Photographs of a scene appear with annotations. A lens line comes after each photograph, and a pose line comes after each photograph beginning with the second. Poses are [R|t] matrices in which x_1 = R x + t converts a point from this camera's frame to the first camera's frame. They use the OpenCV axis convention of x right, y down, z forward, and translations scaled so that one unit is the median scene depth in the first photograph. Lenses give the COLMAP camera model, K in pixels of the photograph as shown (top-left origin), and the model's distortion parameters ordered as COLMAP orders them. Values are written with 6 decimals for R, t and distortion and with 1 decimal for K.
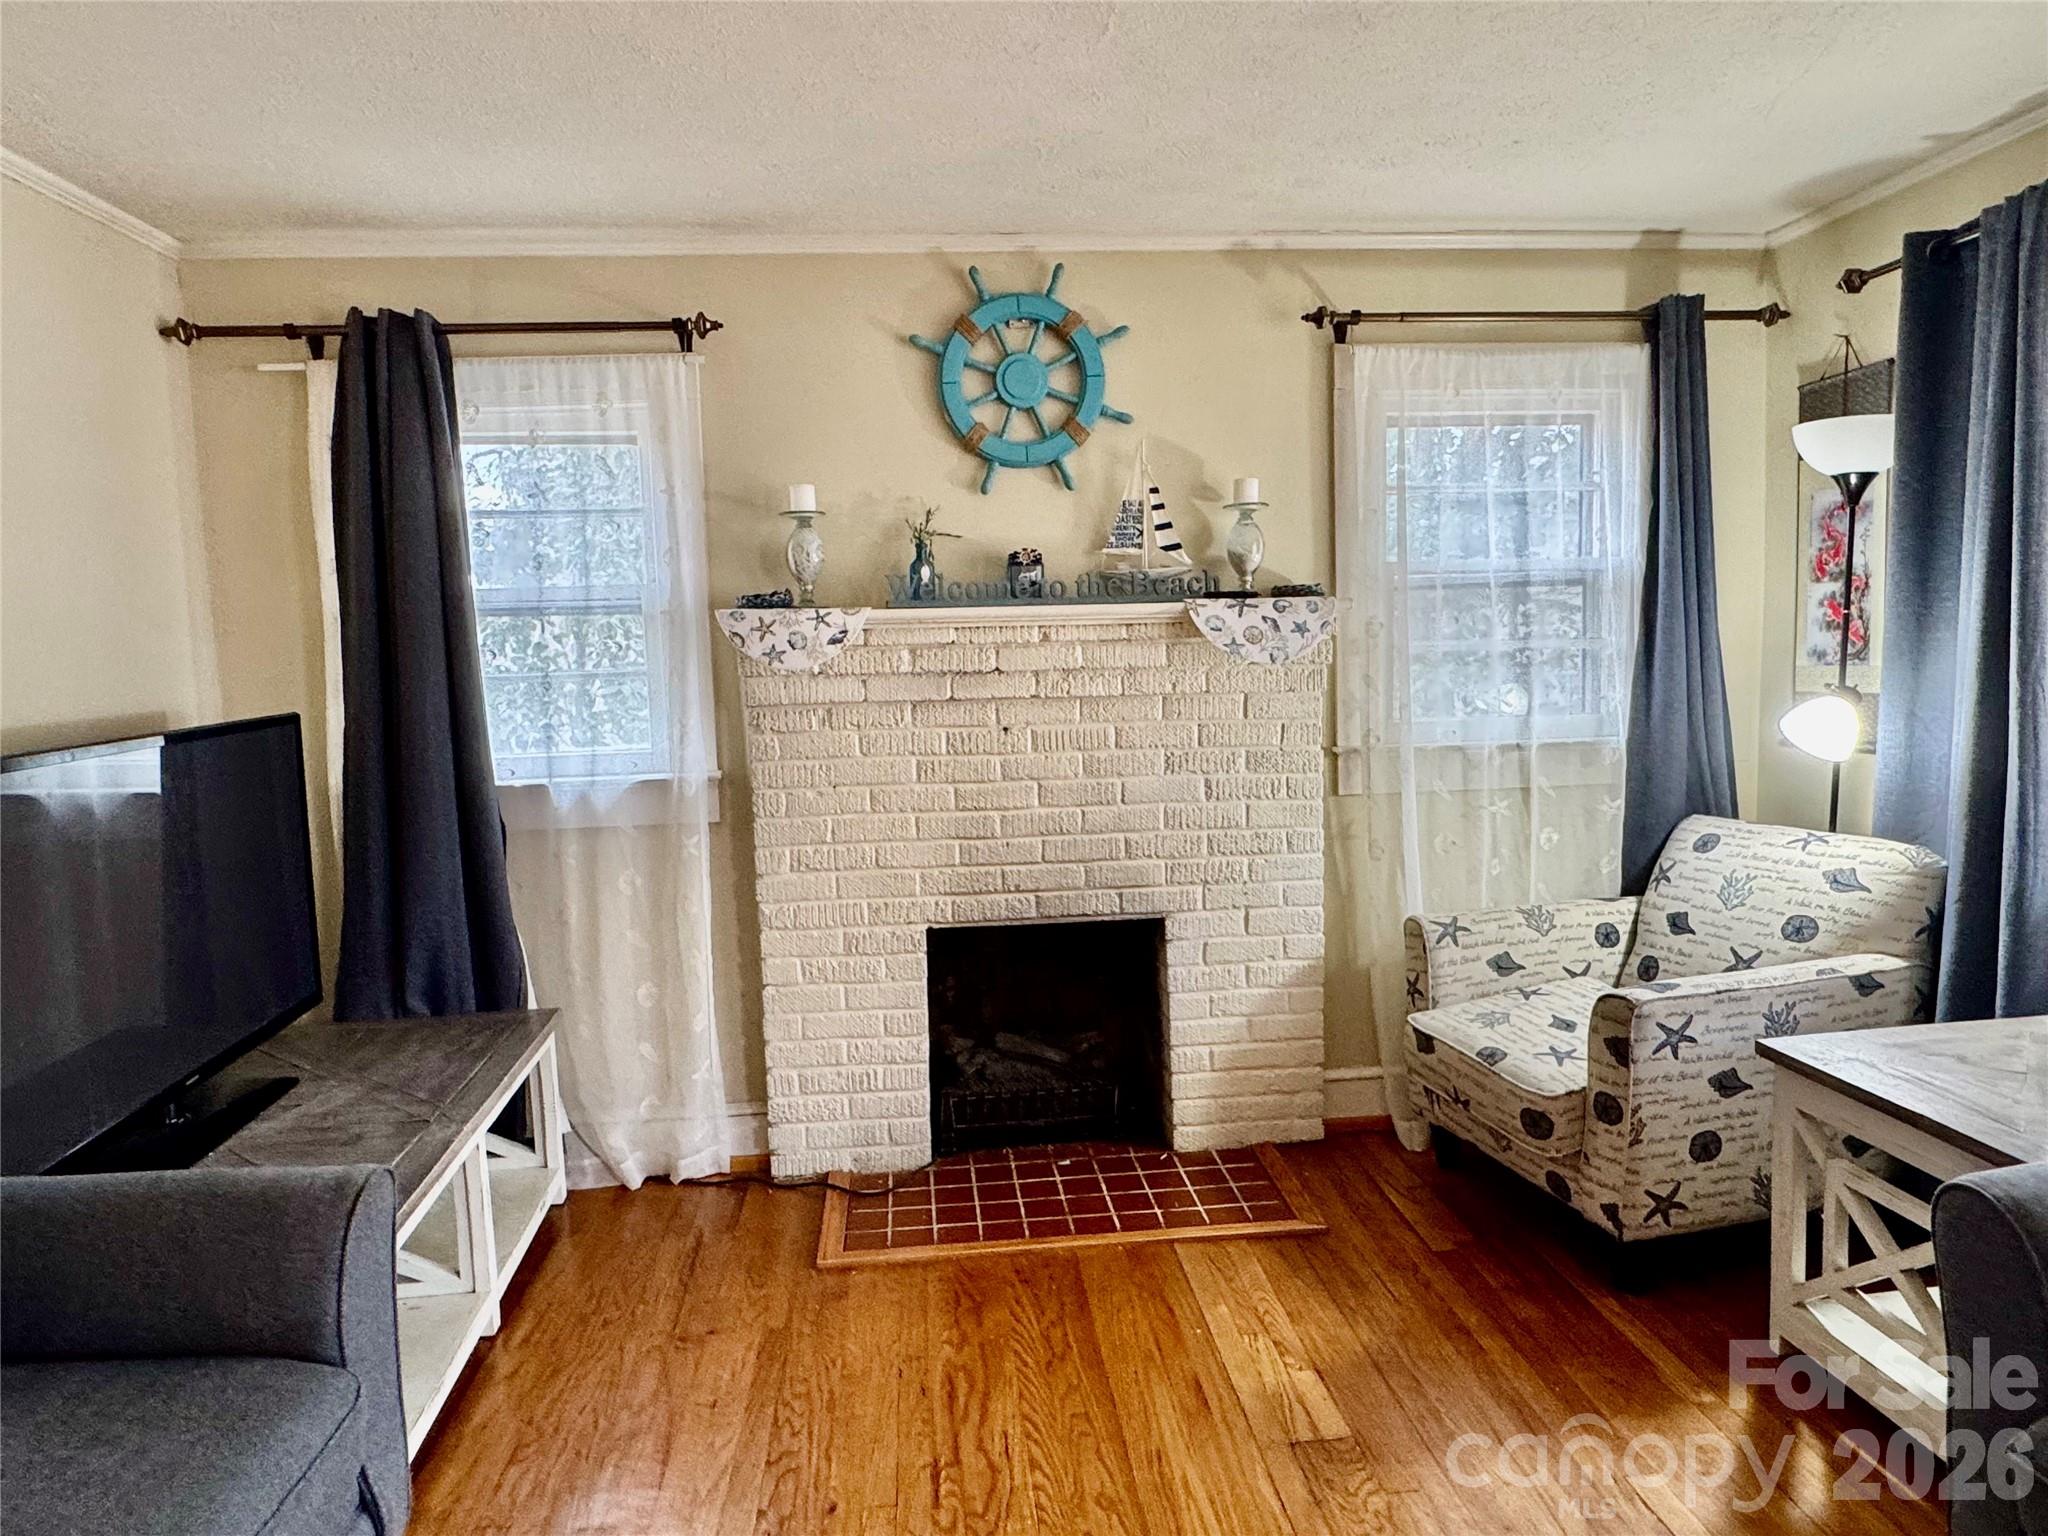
lens RADIAL K [[1277.3, 0, 1017.5], [0, 1277.3, 777.7], [0, 0, 1]] dist [-0.000145, -0.000894]
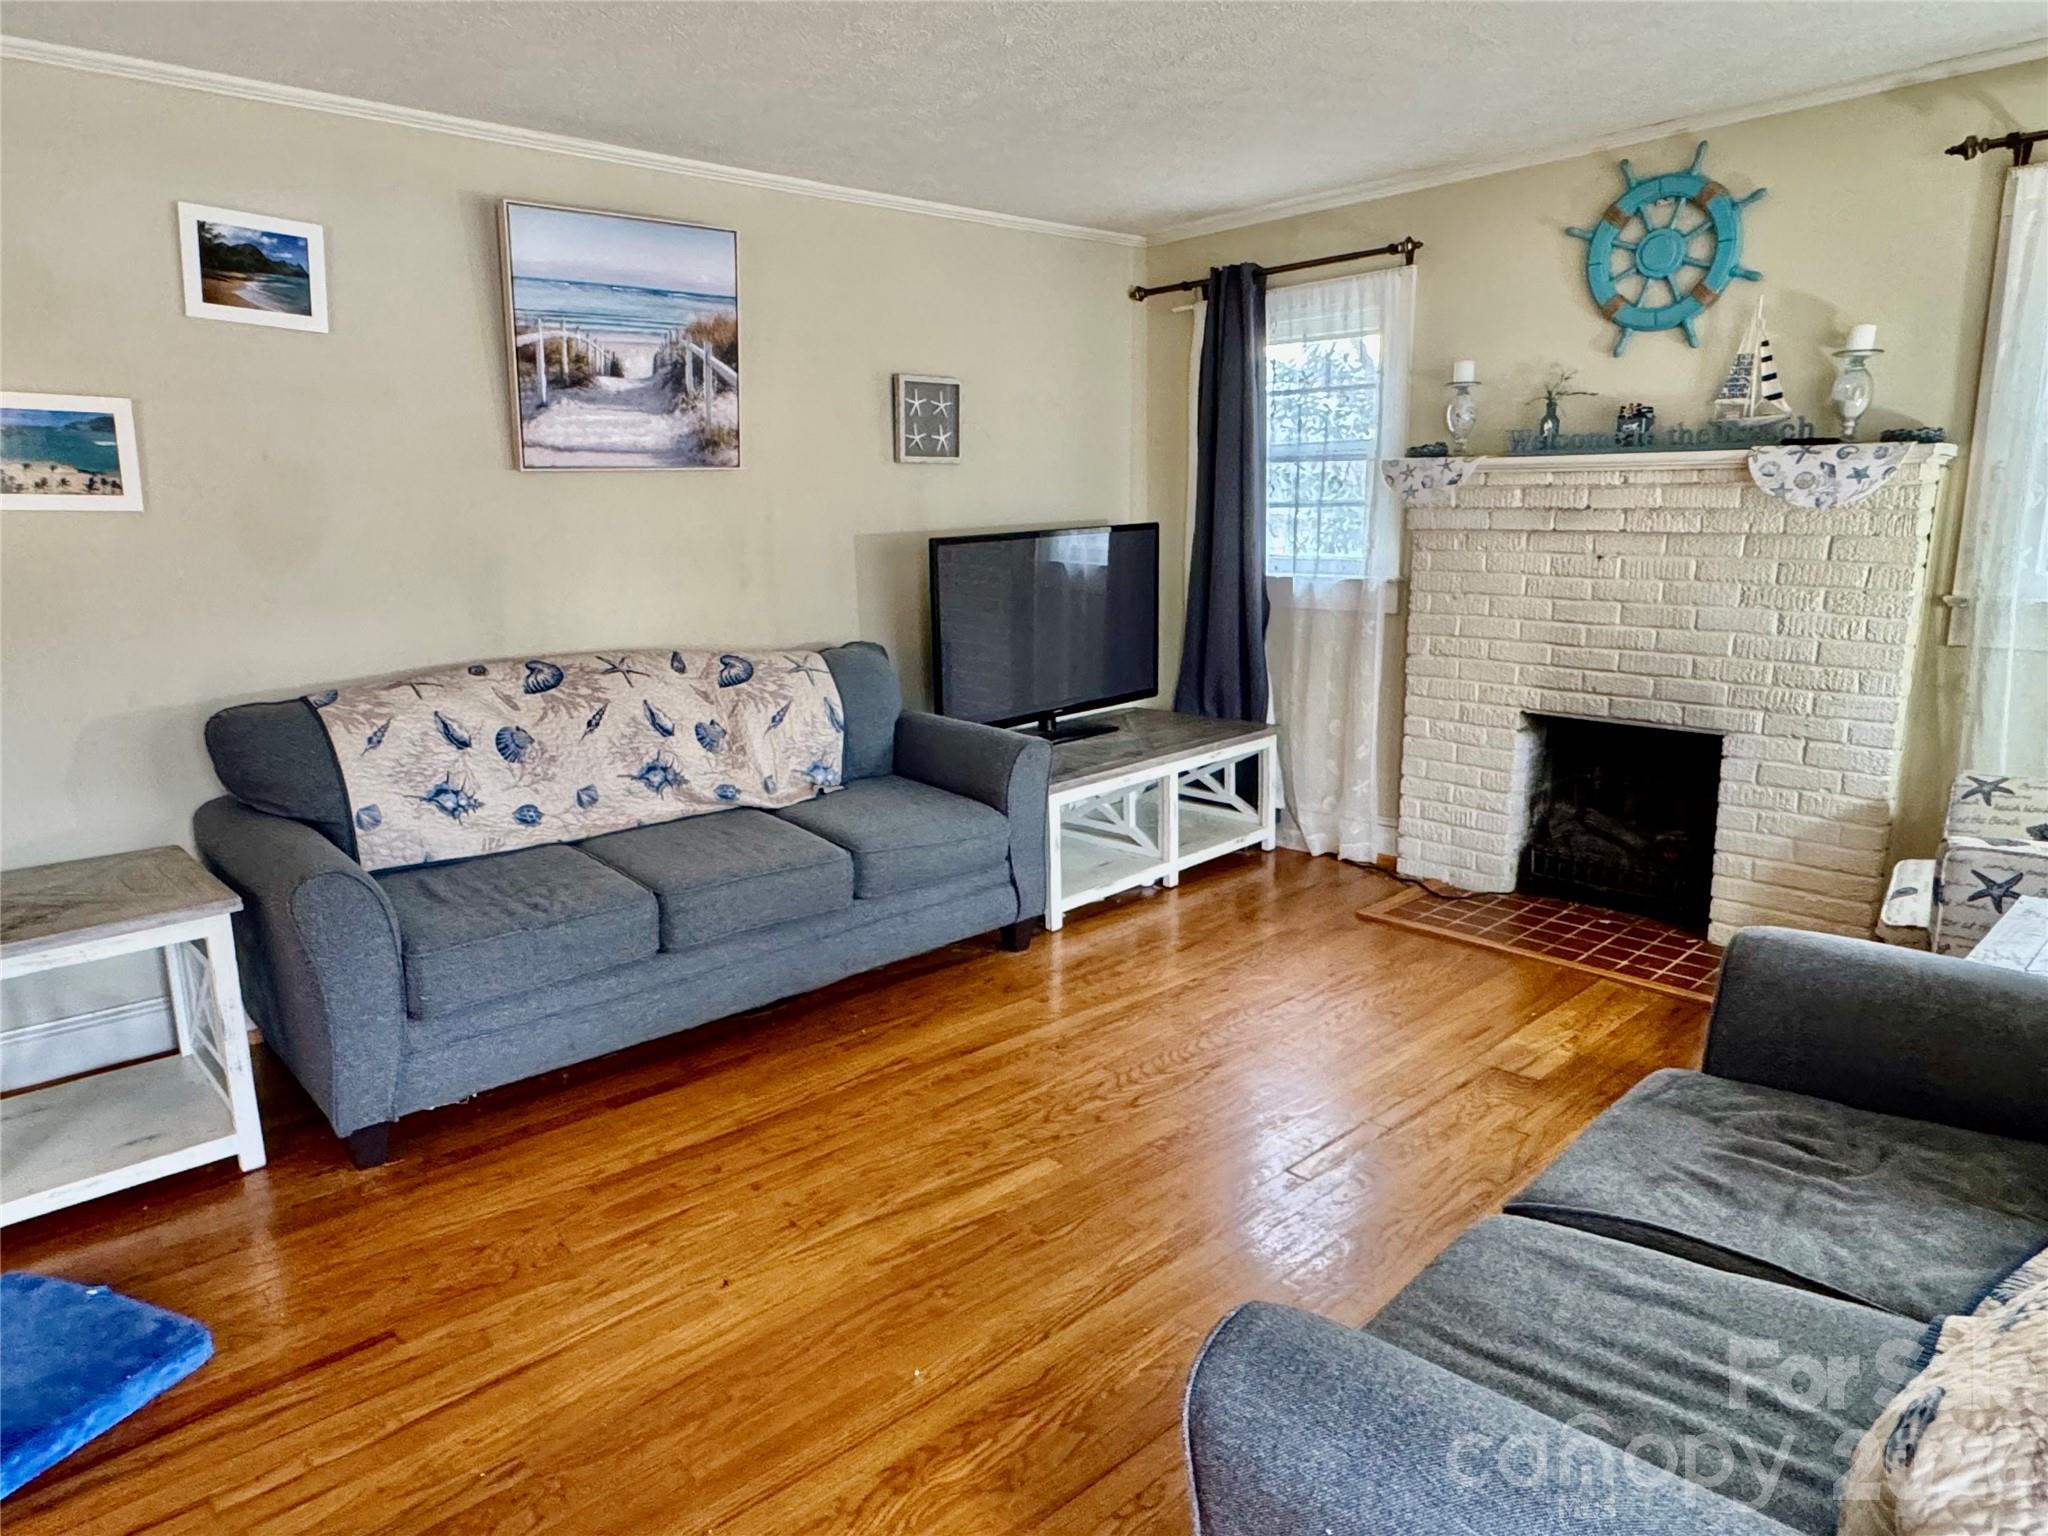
lens RADIAL K [[1277.3, 0, 1017.5], [0, 1277.3, 777.7], [0, 0, 1]] dist [-0.000145, -0.000894]
pose [[0.610257, 0.188393, -0.769477, 0.623926], [-0.084029, 0.981226, 0.173595, 0.003092], [0.787735, -0.041279, 0.614630, -0.186861]]
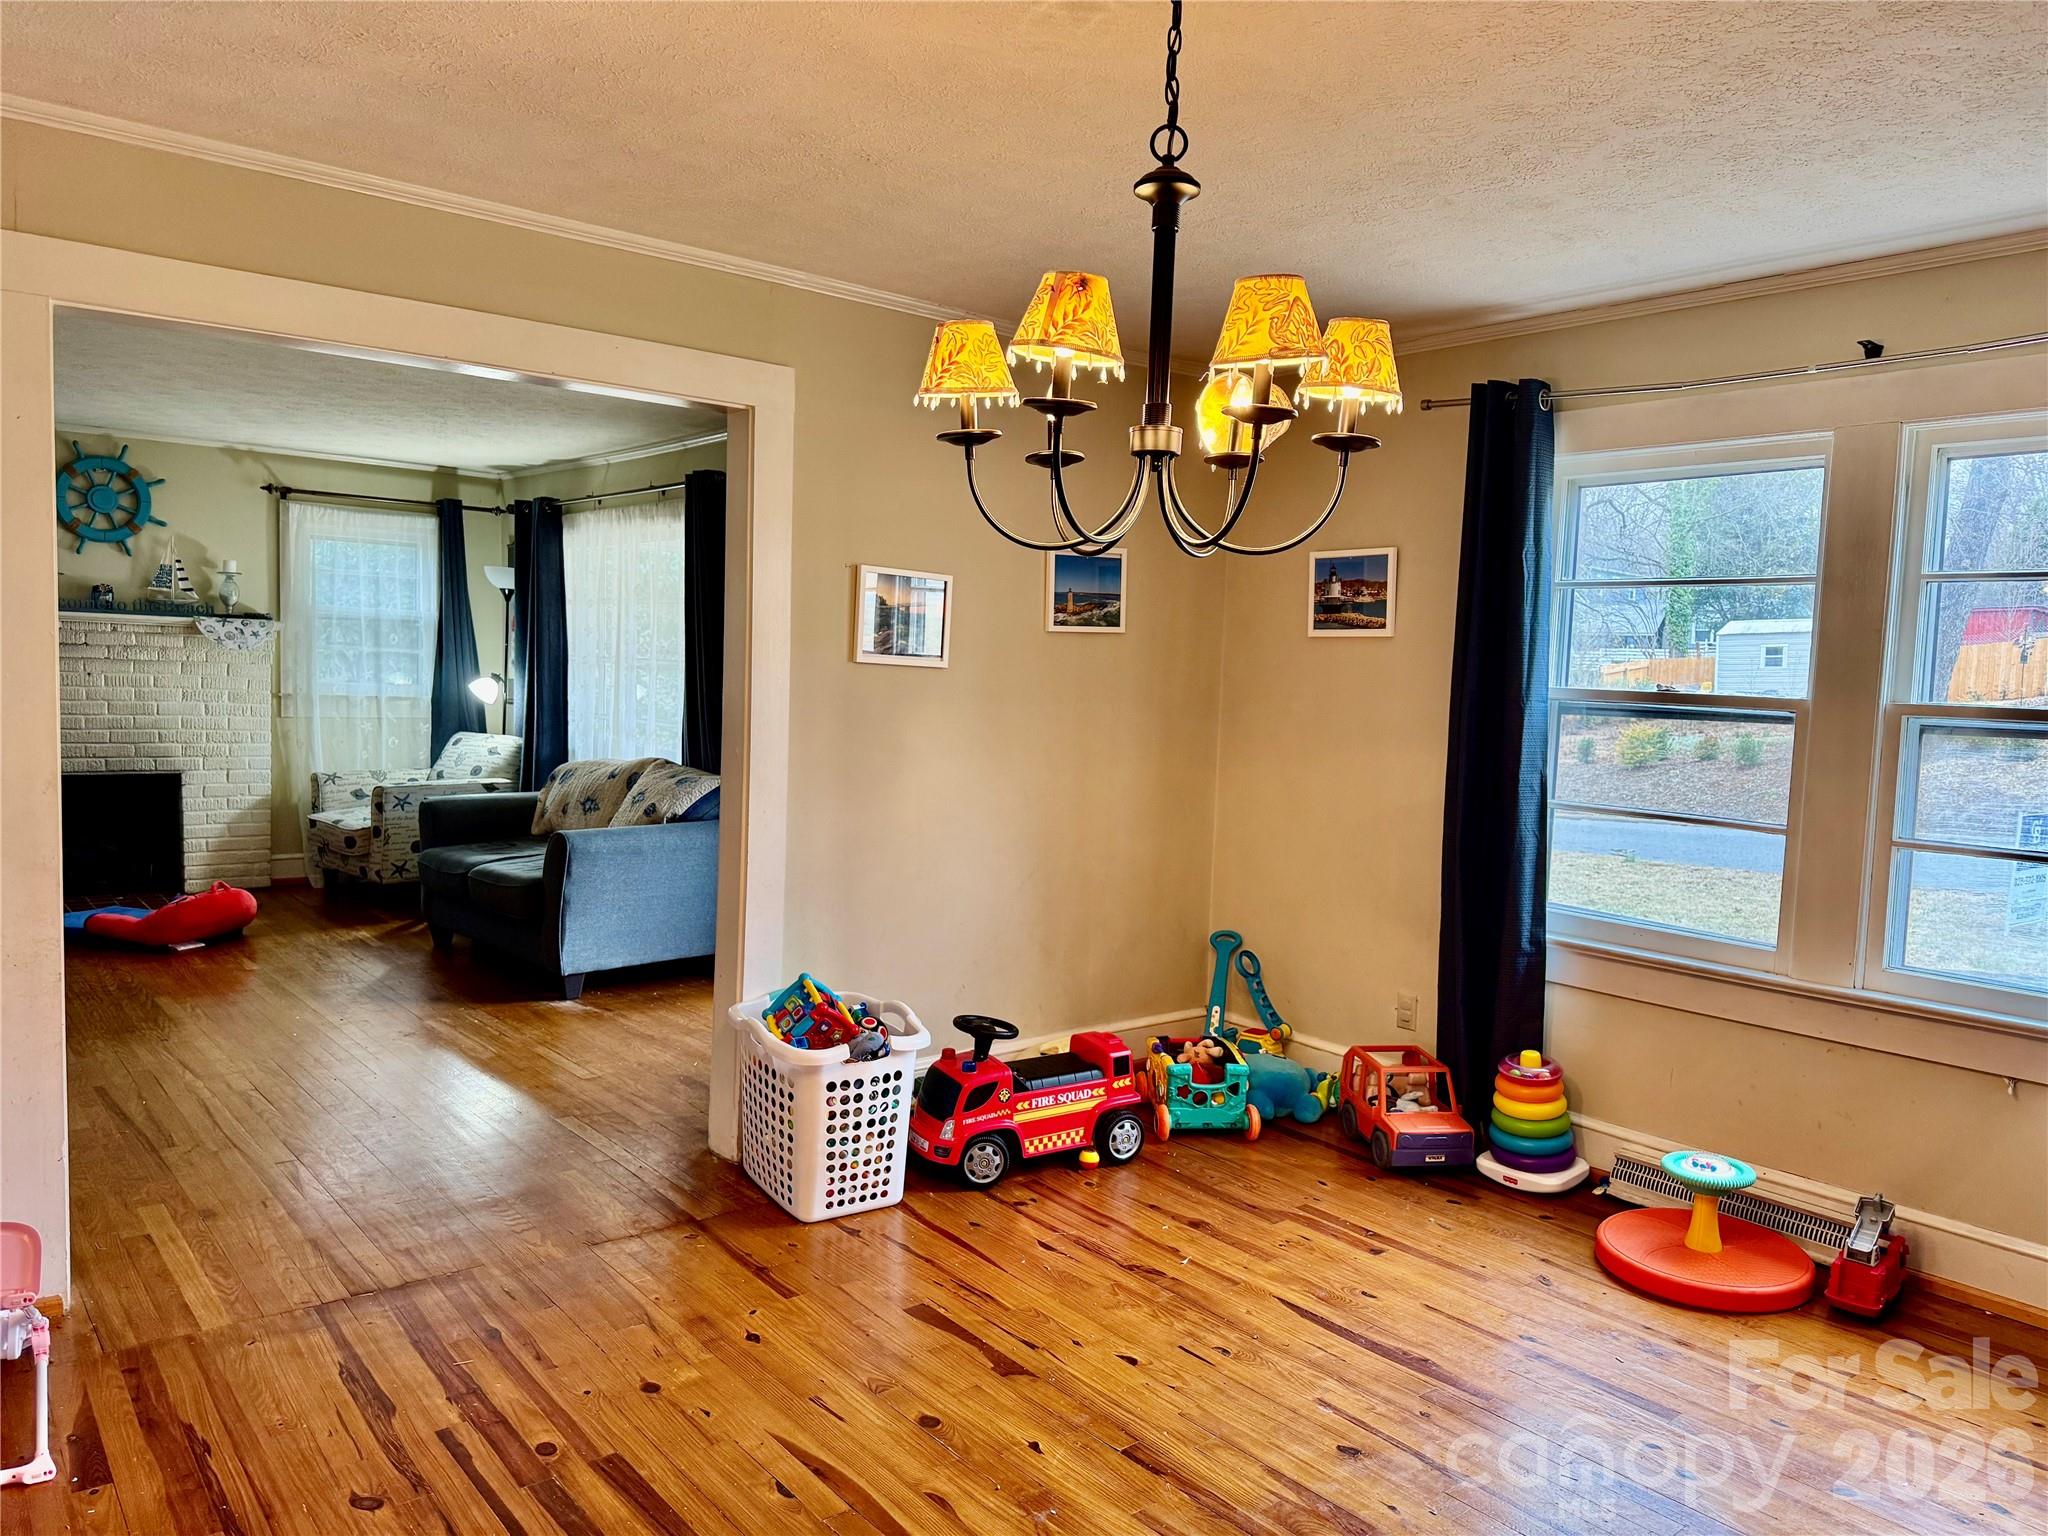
lens RADIAL K [[1445.6, 0, 1024.0], [0, 1445.6, 768.0], [0, 0, 1]] dist [0.005779, -0.003228]
pose [[0.817163, 0.019808, 0.576067, -0.114409], [-0.003275, 0.999553, -0.029723, 0.168363], [-0.576398, 0.022402, 0.816862, -1.650631]]
